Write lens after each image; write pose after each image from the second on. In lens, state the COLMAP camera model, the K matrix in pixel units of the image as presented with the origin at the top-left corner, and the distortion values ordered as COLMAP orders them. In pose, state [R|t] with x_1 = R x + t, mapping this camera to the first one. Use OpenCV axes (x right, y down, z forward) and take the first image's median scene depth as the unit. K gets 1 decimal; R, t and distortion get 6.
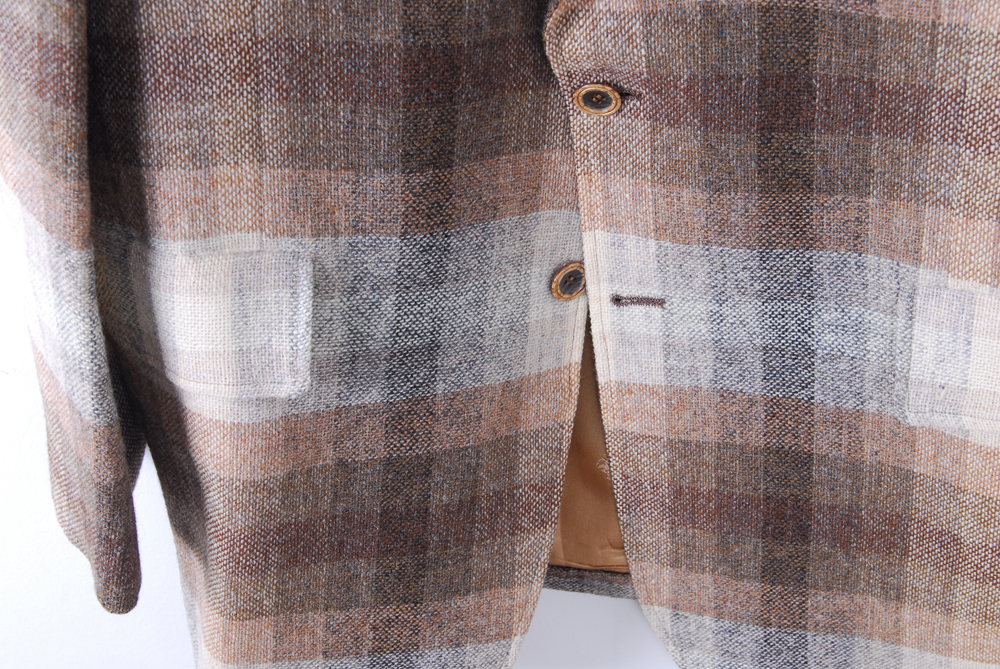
lens RADIAL K [[1578.2, 0, 500.0], [0, 1578.2, 334.5], [0, 0, 1]] dist [-0.023433, 0.036127]
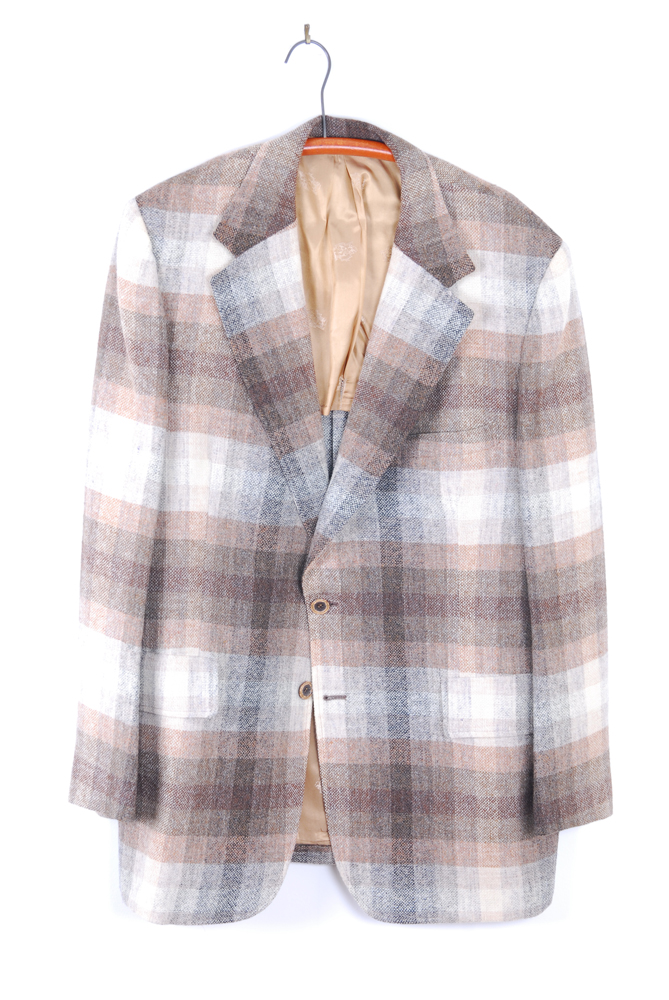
lens RADIAL K [[1790.8, 0, 358.6], [0, 1790.8, 504.1], [0, 0, 1]] dist [0.046890, 0.080250]
pose [[0.966155, 0.022363, 0.256990, -0.592596], [0.091289, 0.902126, -0.421704, 0.878773], [-0.241268, 0.430892, 0.869552, -1.517918]]
